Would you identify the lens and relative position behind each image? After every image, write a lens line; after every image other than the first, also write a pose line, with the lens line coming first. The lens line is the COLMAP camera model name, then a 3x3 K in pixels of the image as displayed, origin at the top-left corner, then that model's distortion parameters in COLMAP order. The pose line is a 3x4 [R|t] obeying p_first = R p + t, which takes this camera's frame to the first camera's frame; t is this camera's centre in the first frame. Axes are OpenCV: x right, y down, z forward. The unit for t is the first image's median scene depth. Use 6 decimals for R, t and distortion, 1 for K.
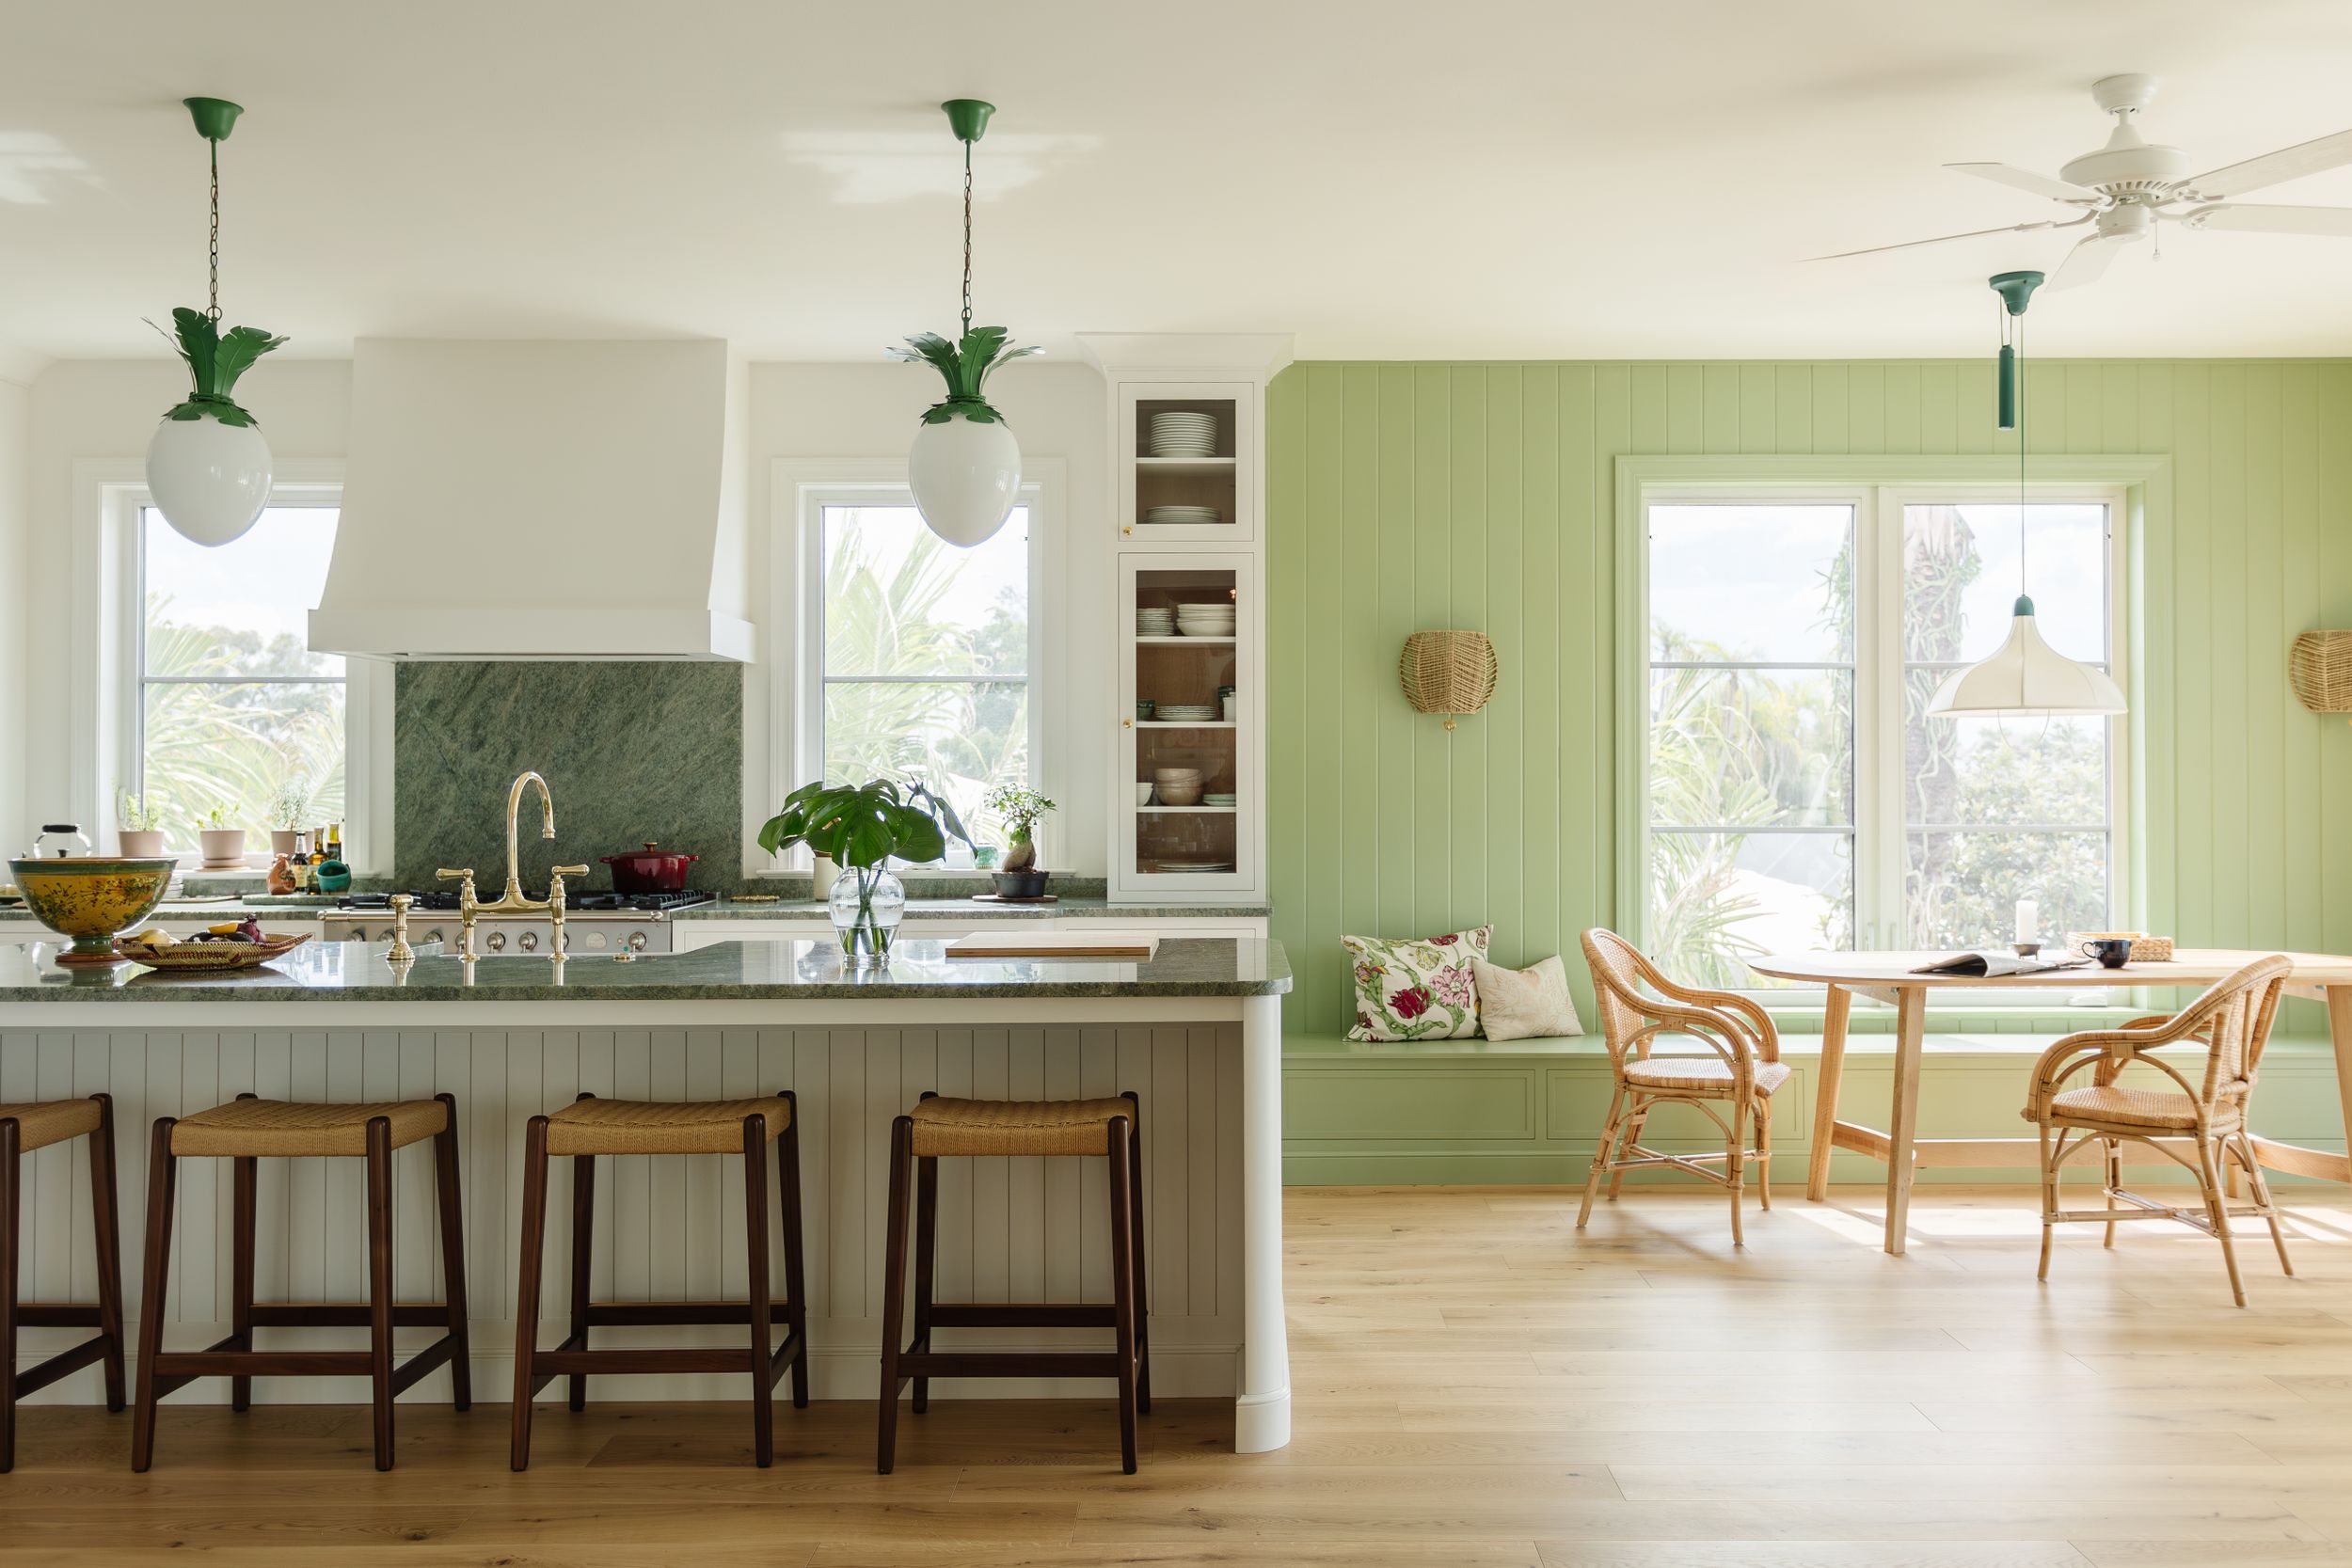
lens RADIAL K [[1981.9, 0, 1226.3], [0, 1981.9, 753.9], [0, 0, 1]] dist [0.004898, -0.008061]
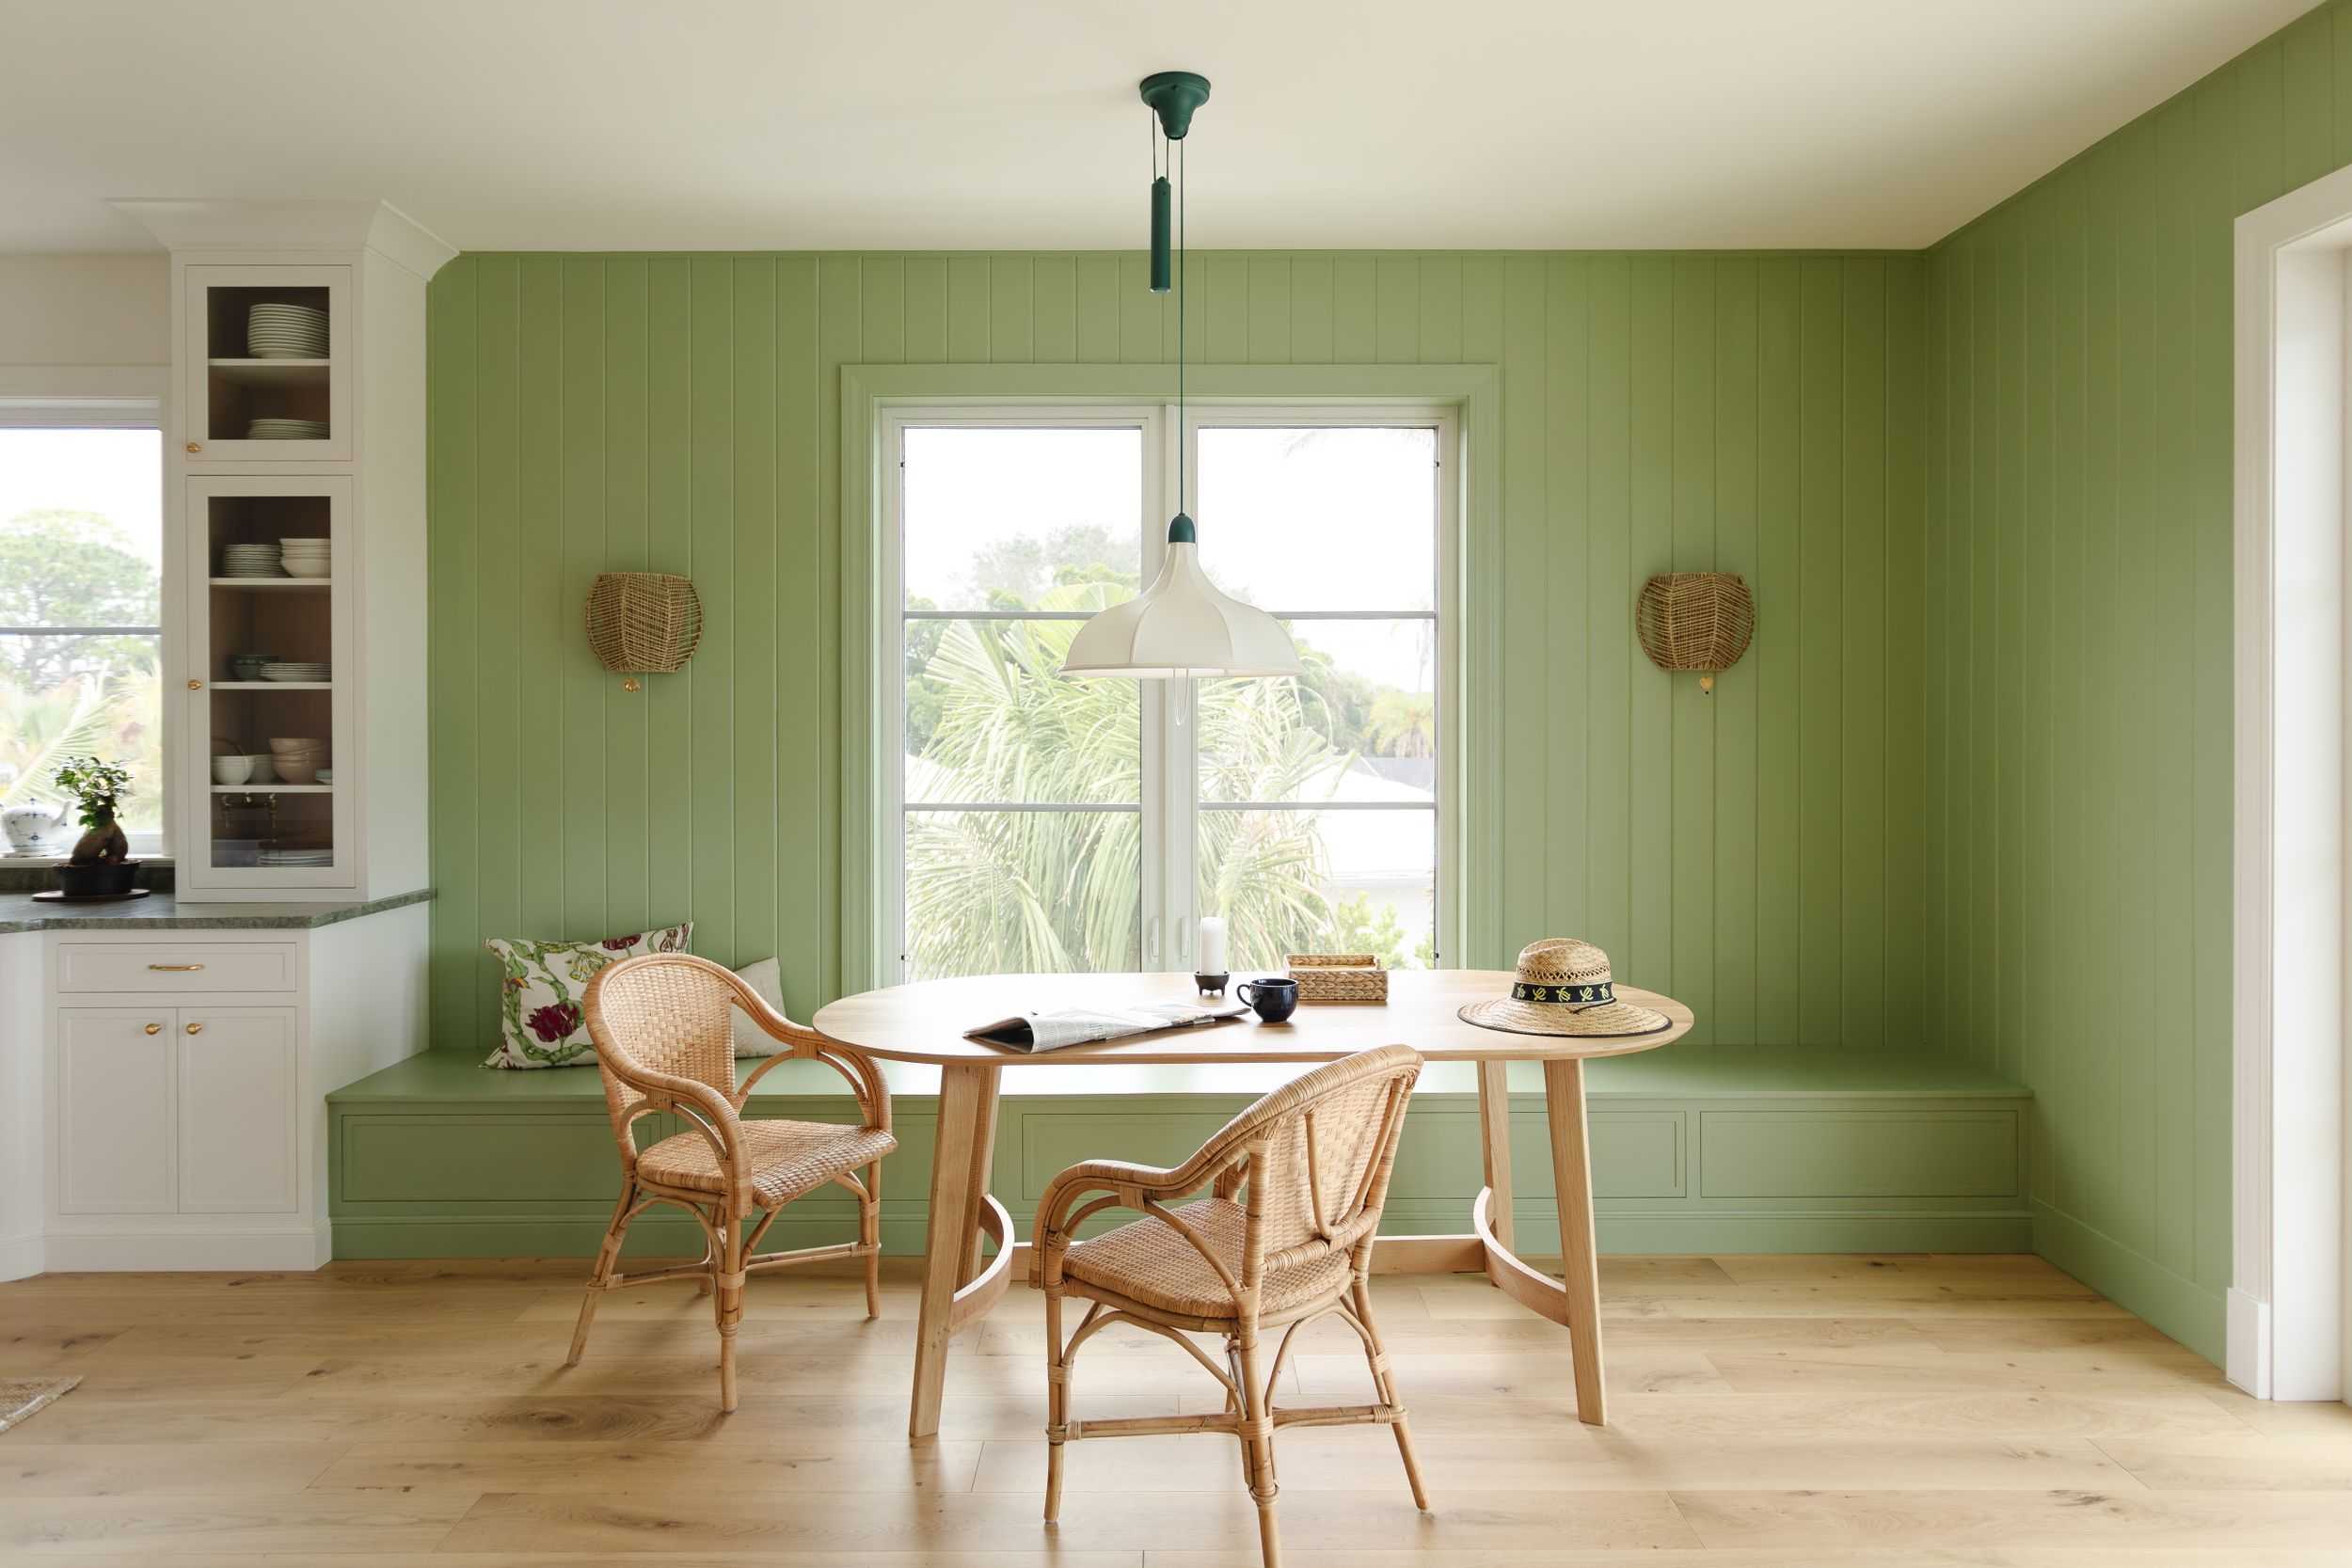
lens RADIAL K [[1444.3, 0, 1174.0], [0, 1444.3, 727.2], [0, 0, 1]] dist [-0.004081, 0.000750]
pose [[0.999982, 0.000374, 0.005991, 0.347258], [-0.000501, 0.999775, 0.021209, -0.010313], [-0.005982, -0.021211, 0.999757, 0.399876]]
